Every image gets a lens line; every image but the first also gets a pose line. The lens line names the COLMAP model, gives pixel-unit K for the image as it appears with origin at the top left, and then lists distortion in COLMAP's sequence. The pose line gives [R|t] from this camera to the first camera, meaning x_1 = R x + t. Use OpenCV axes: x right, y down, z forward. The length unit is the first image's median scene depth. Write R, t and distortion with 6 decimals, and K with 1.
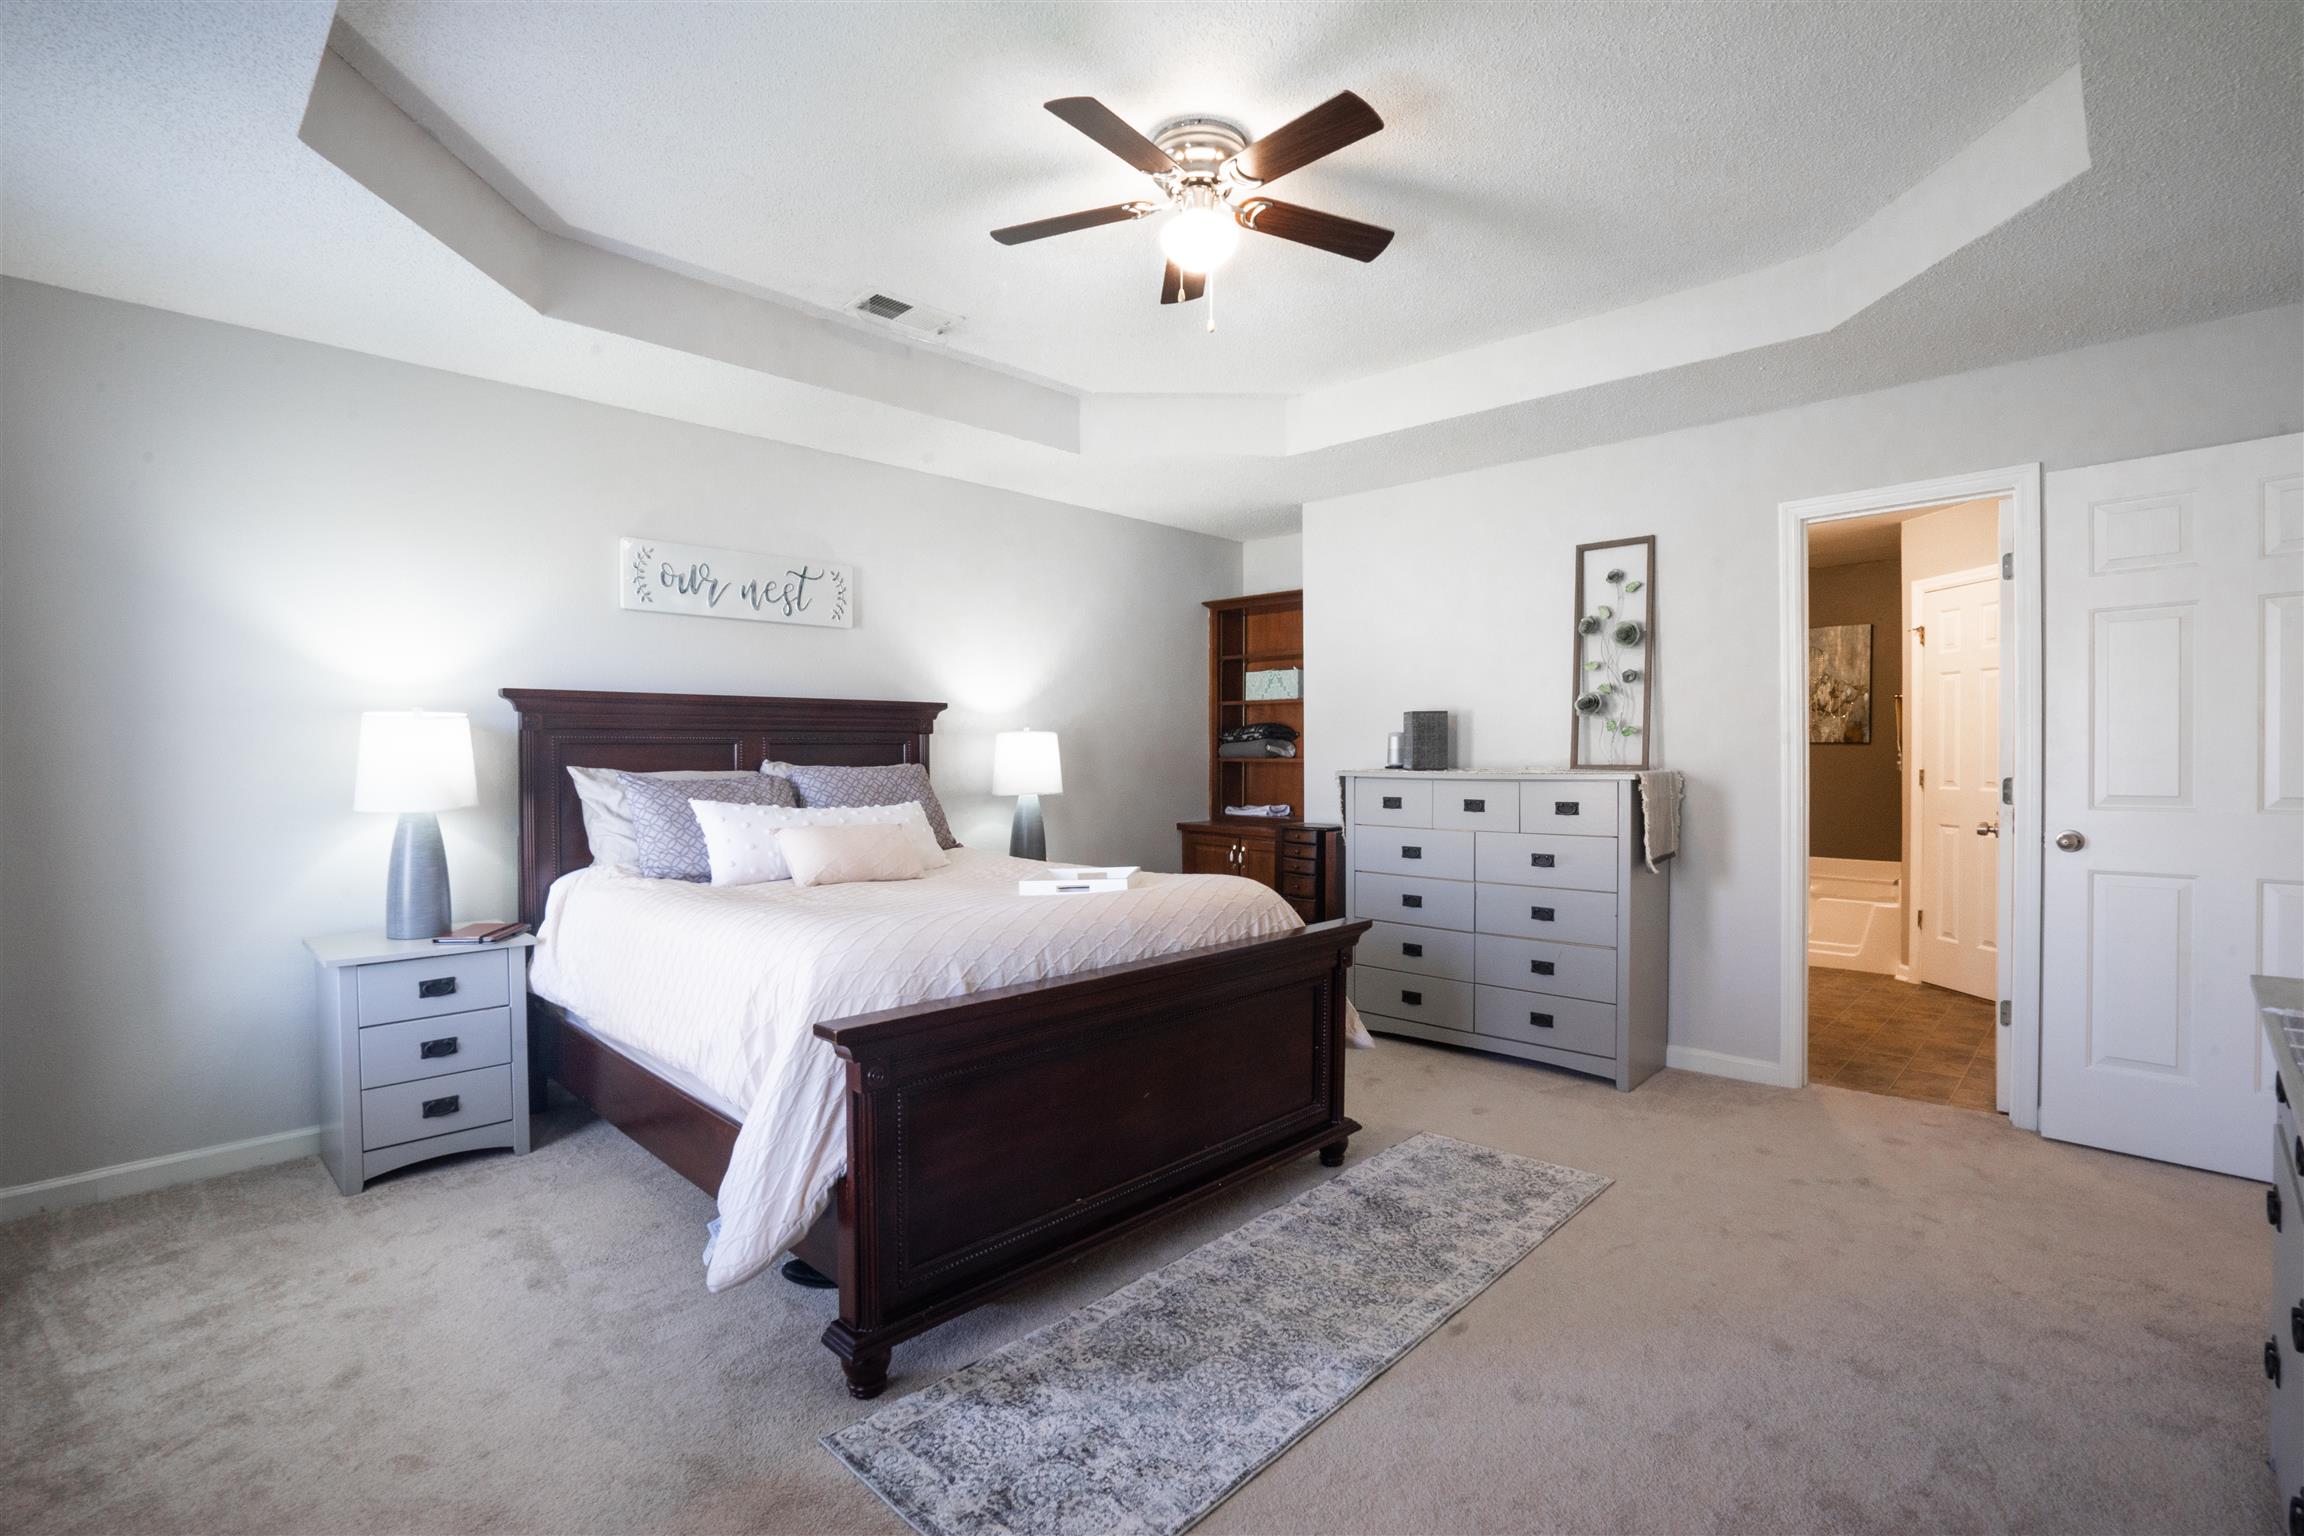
lens RADIAL K [[1055.1, 0, 1174.0], [0, 1055.1, 771.1], [0, 0, 1]] dist [-0.035592, 0.012370]
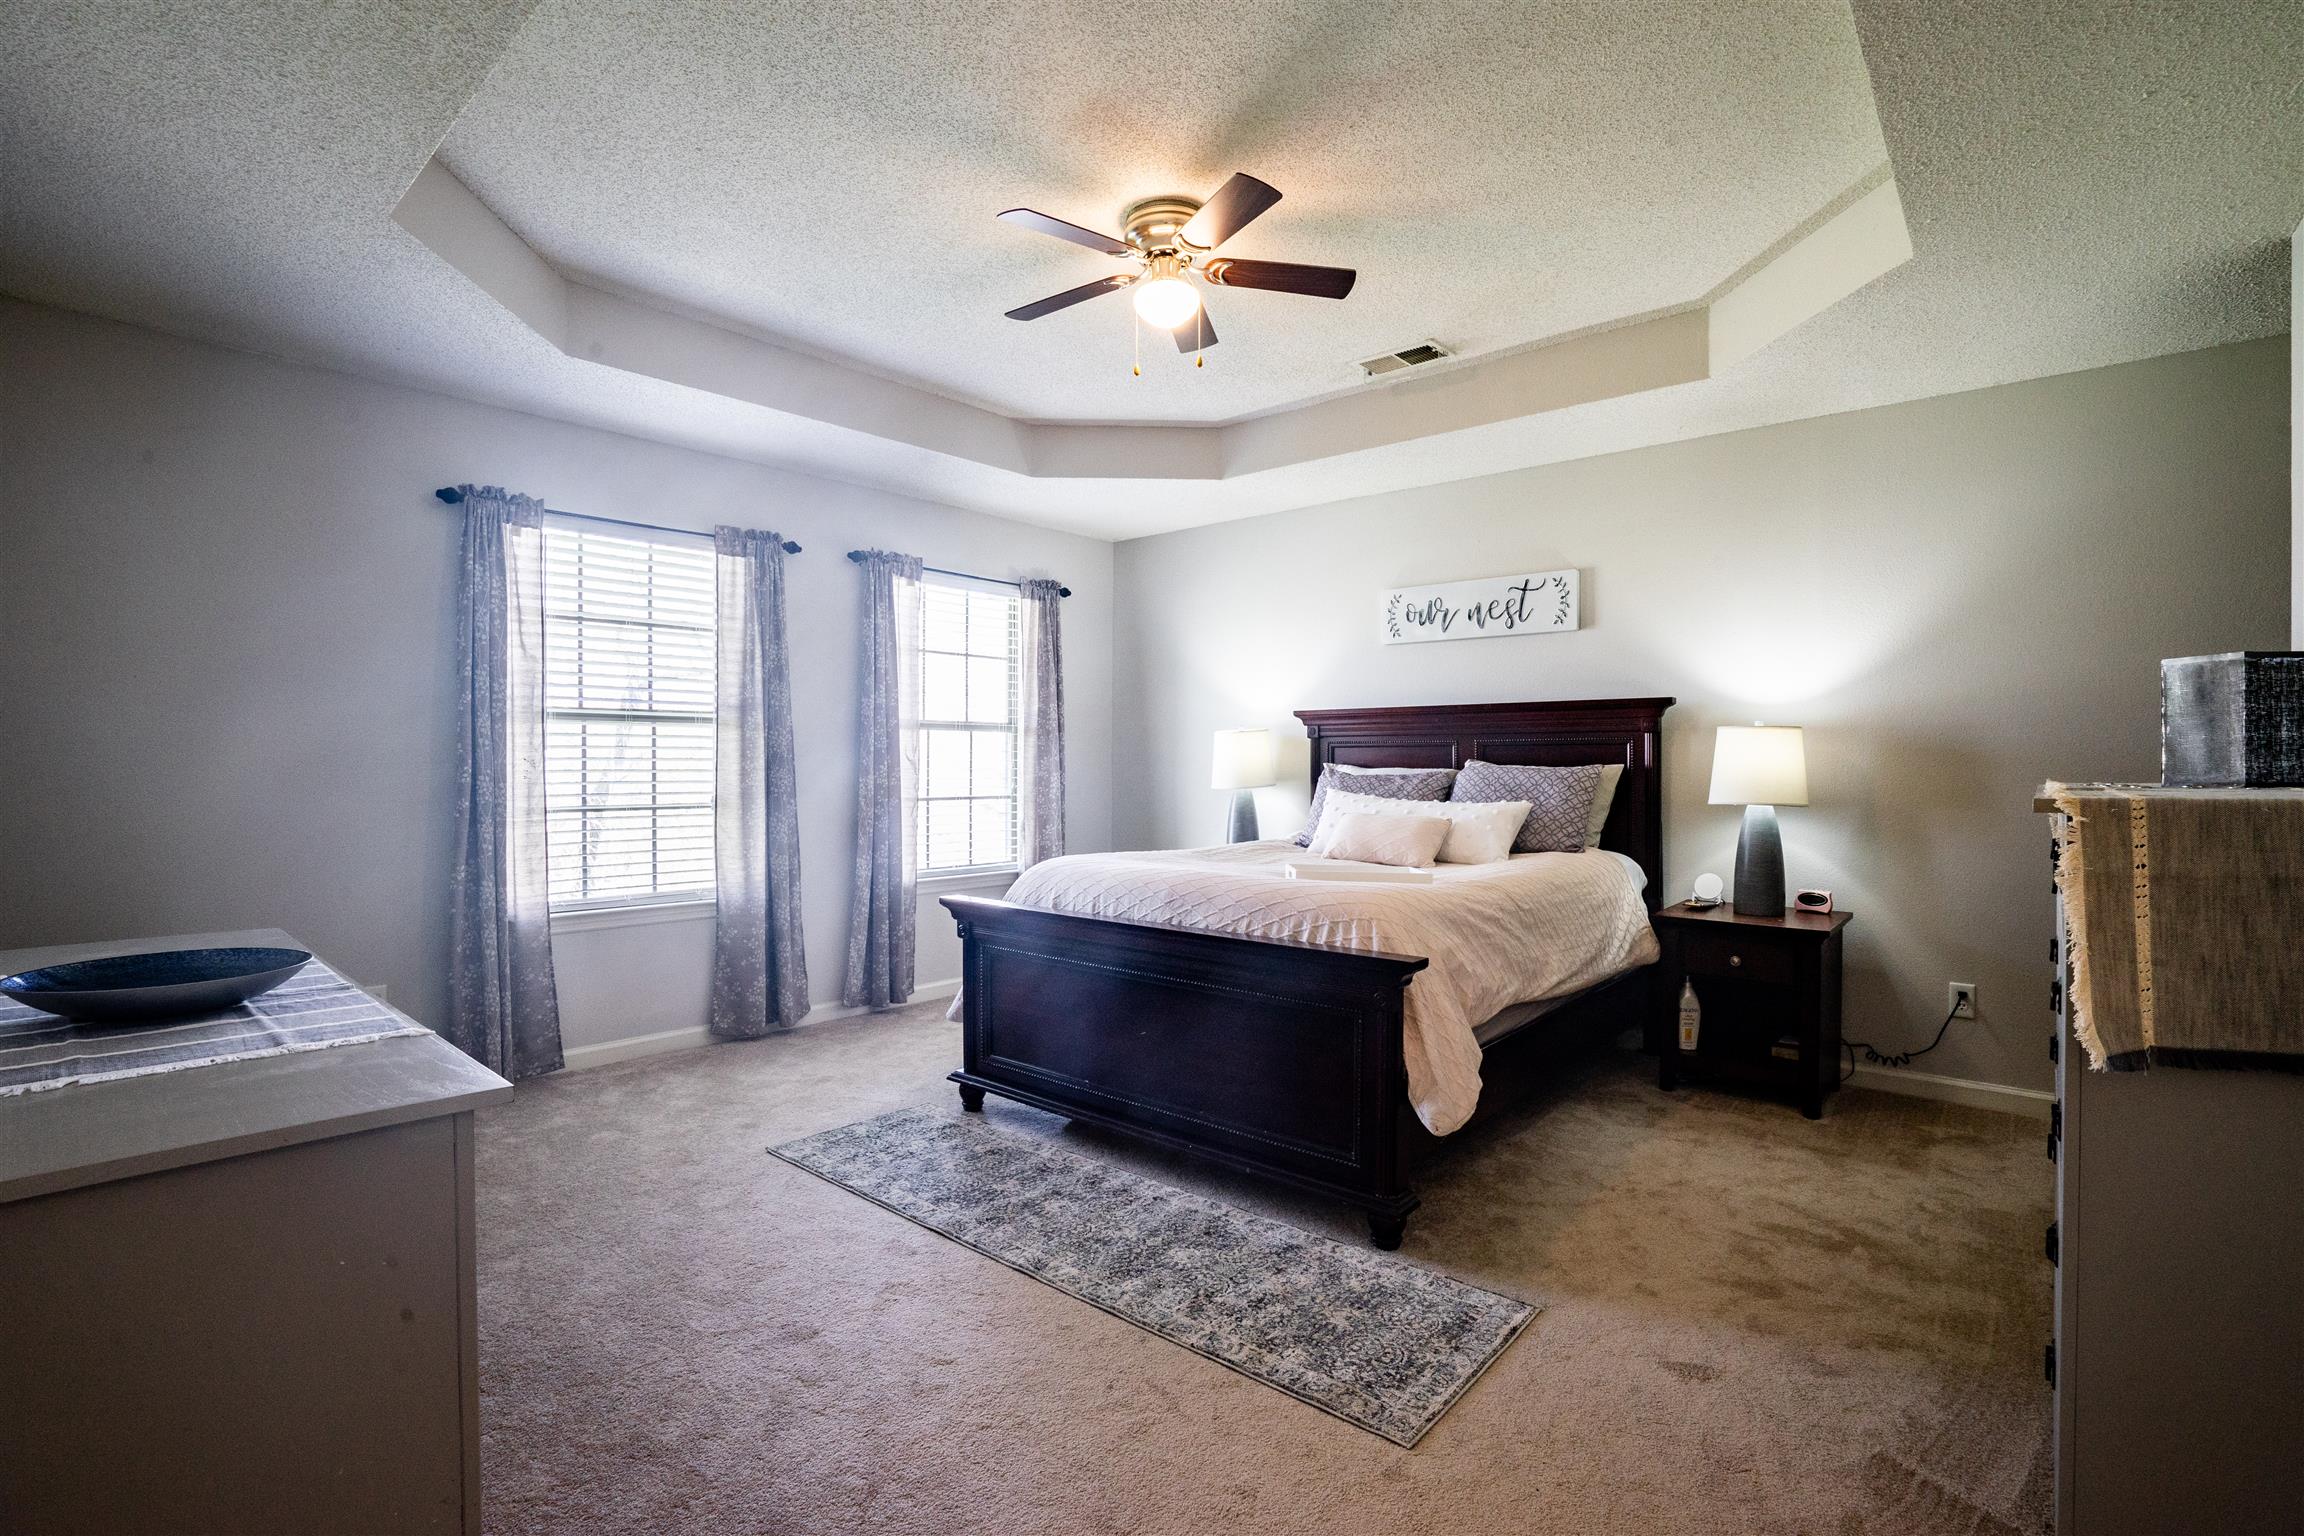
lens RADIAL K [[1068.1, 0, 1143.3], [0, 1068.1, 772.1], [0, 0, 1]] dist [-0.047825, 0.017049]
pose [[0.034295, 0.016201, -0.999280, 0.834097], [-0.018830, 0.999702, 0.015561, -0.008757], [0.999234, 0.018283, 0.034590, 0.662417]]
